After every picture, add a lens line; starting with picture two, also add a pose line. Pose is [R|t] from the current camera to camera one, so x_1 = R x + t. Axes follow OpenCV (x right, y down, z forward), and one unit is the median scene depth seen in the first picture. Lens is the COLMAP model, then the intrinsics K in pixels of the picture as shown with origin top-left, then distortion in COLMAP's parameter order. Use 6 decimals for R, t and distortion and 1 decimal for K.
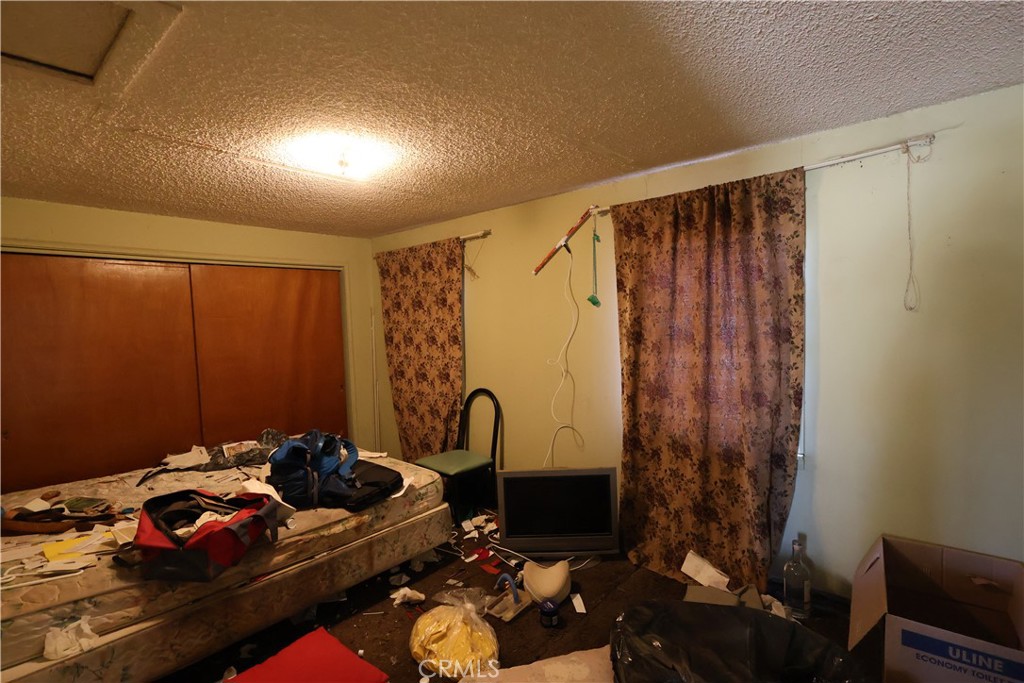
lens RADIAL K [[471.9, 0, 511.7], [0, 471.9, 341.3], [0, 0, 1]] dist [-0.002294, 0.000812]
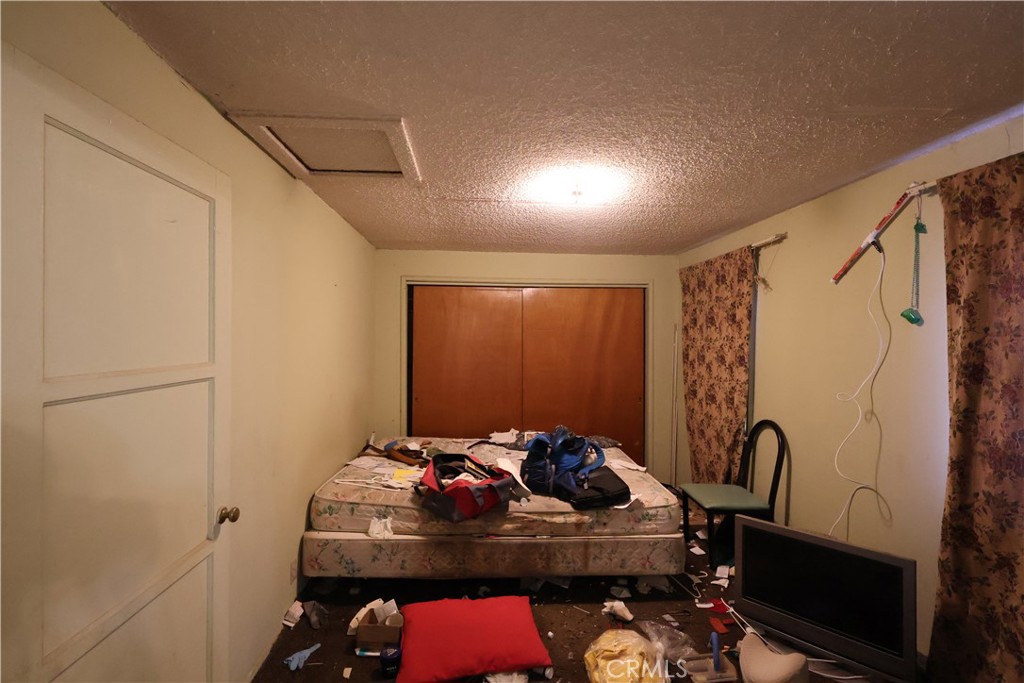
lens RADIAL K [[471.9, 0, 513.2], [0, 471.9, 341.2], [0, 0, 1]] dist [-0.002294, 0.000812]
pose [[0.709734, 0.040444, -0.703308, 0.268236], [-0.066351, 0.997750, -0.009580, -0.003821], [0.701338, 0.053464, 0.710821, 0.090447]]
